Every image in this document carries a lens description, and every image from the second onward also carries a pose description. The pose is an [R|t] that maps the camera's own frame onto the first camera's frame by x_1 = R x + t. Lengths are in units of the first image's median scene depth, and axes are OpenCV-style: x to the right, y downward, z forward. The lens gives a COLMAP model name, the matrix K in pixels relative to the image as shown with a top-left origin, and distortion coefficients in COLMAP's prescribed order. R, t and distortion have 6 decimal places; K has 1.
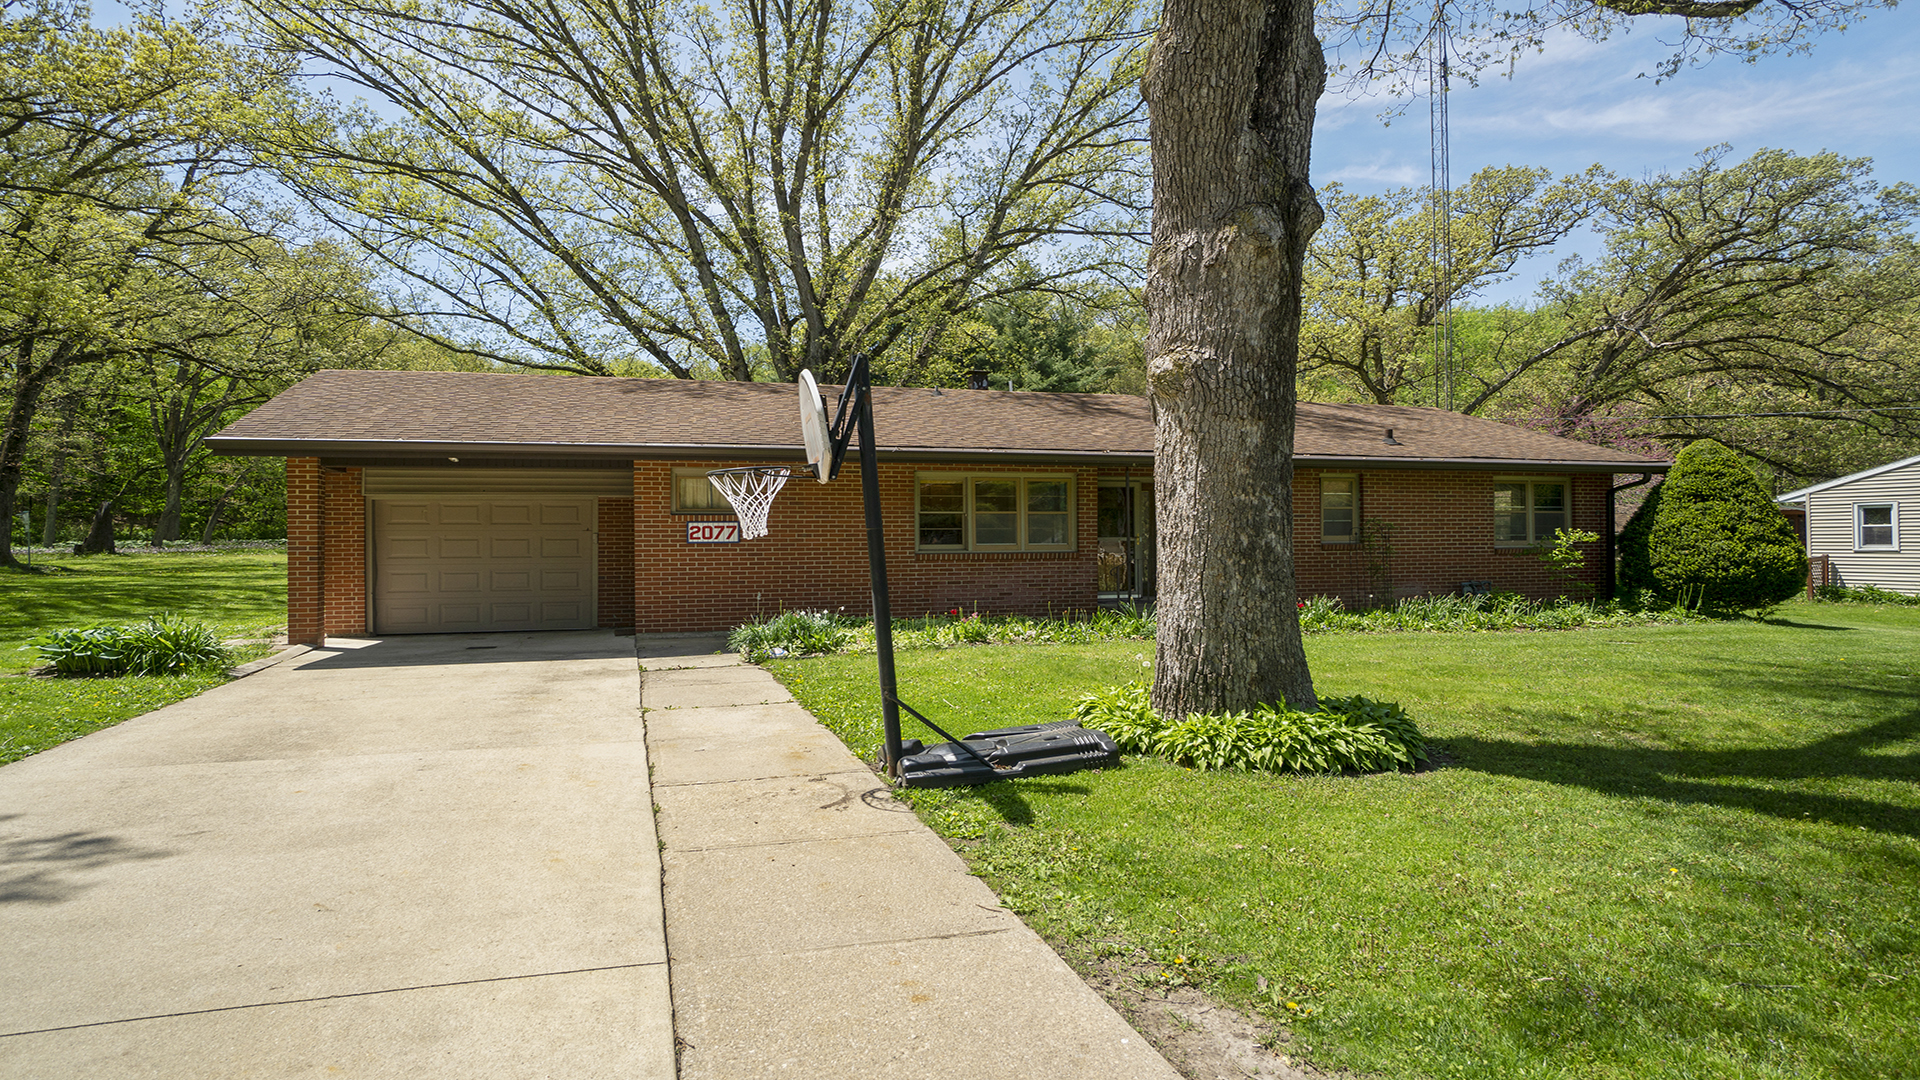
lens RADIAL K [[1102.5, 0, 960.2], [0, 1102.5, 534.3], [0, 0, 1]] dist [-0.030038, -0.000452]
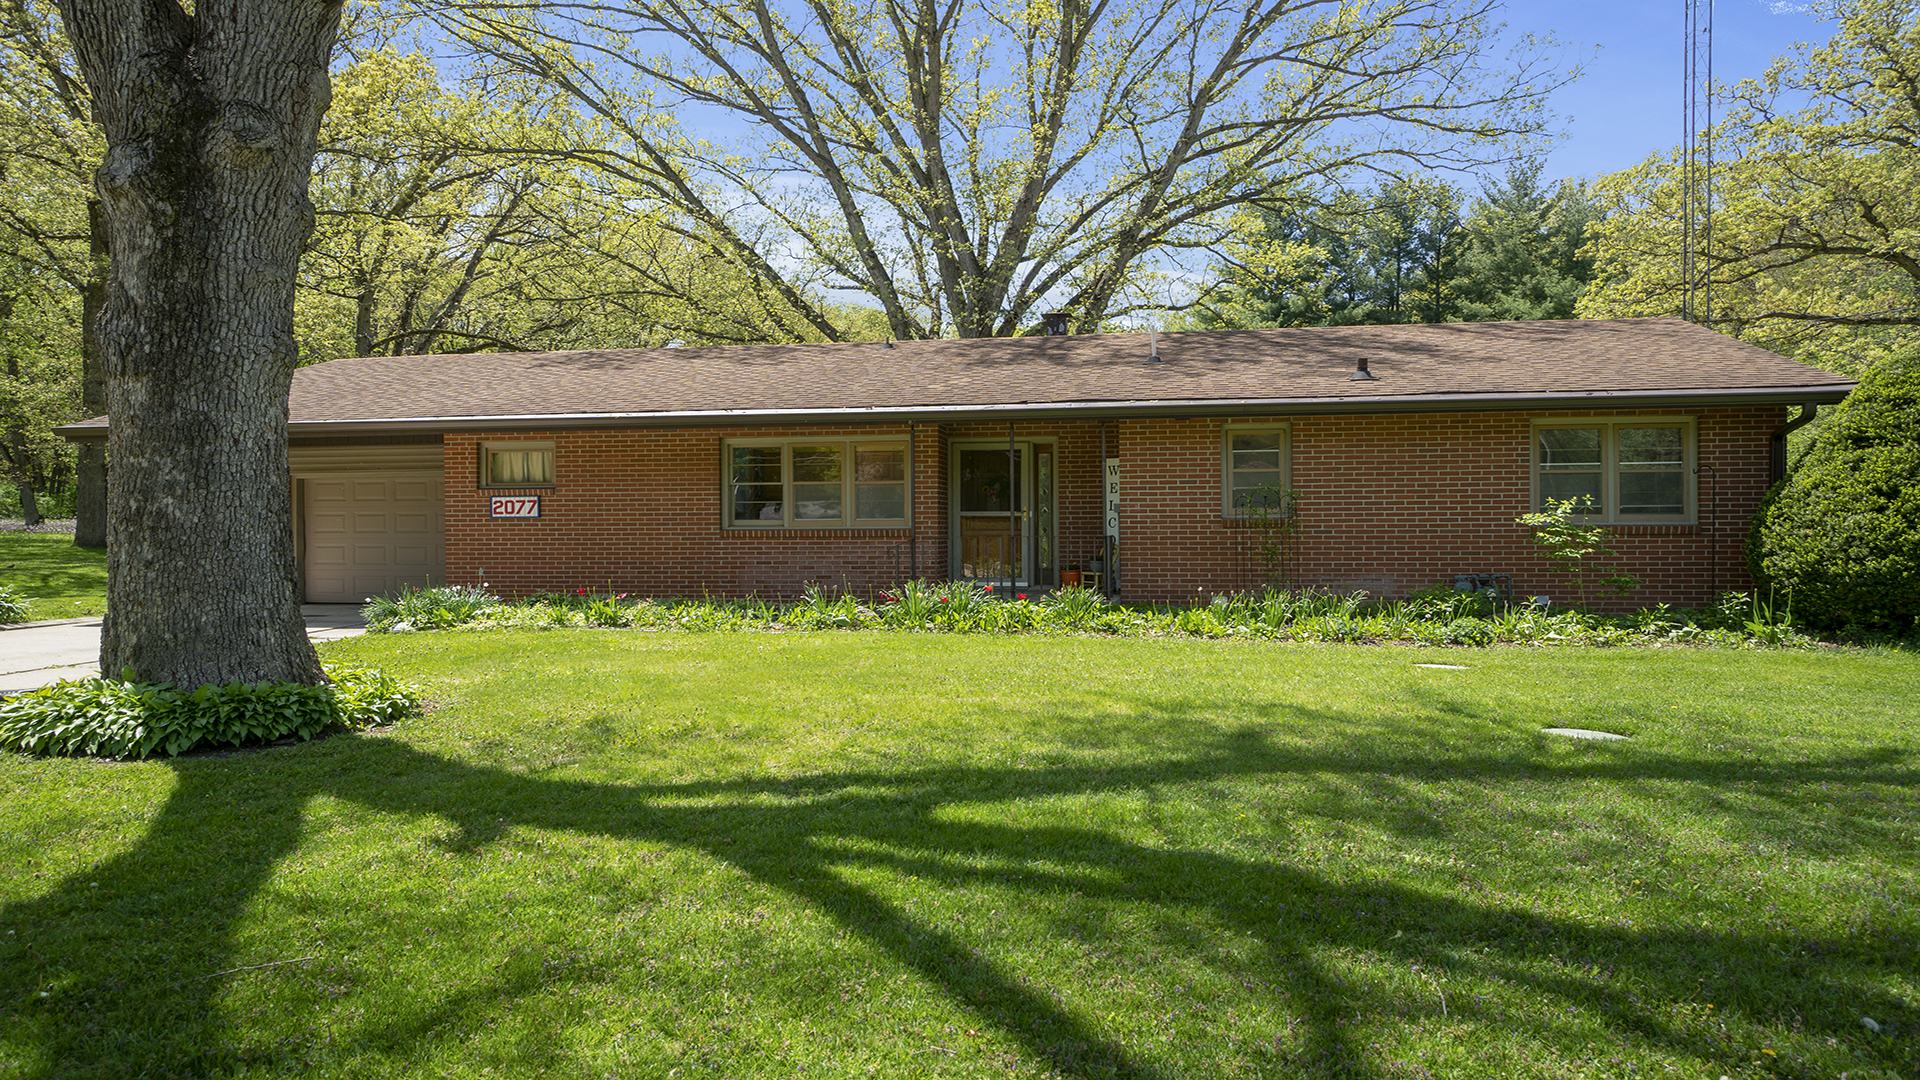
lens RADIAL K [[1303.5, 0, 960.3], [0, 1303.5, 542.1], [0, 0, 1]] dist [0.006150, 0.001872]
pose [[0.893620, 0.007063, -0.448768, 0.620232], [0.001961, 0.999805, 0.019641, 0.007223], [0.448820, -0.018432, 0.893432, 0.143890]]
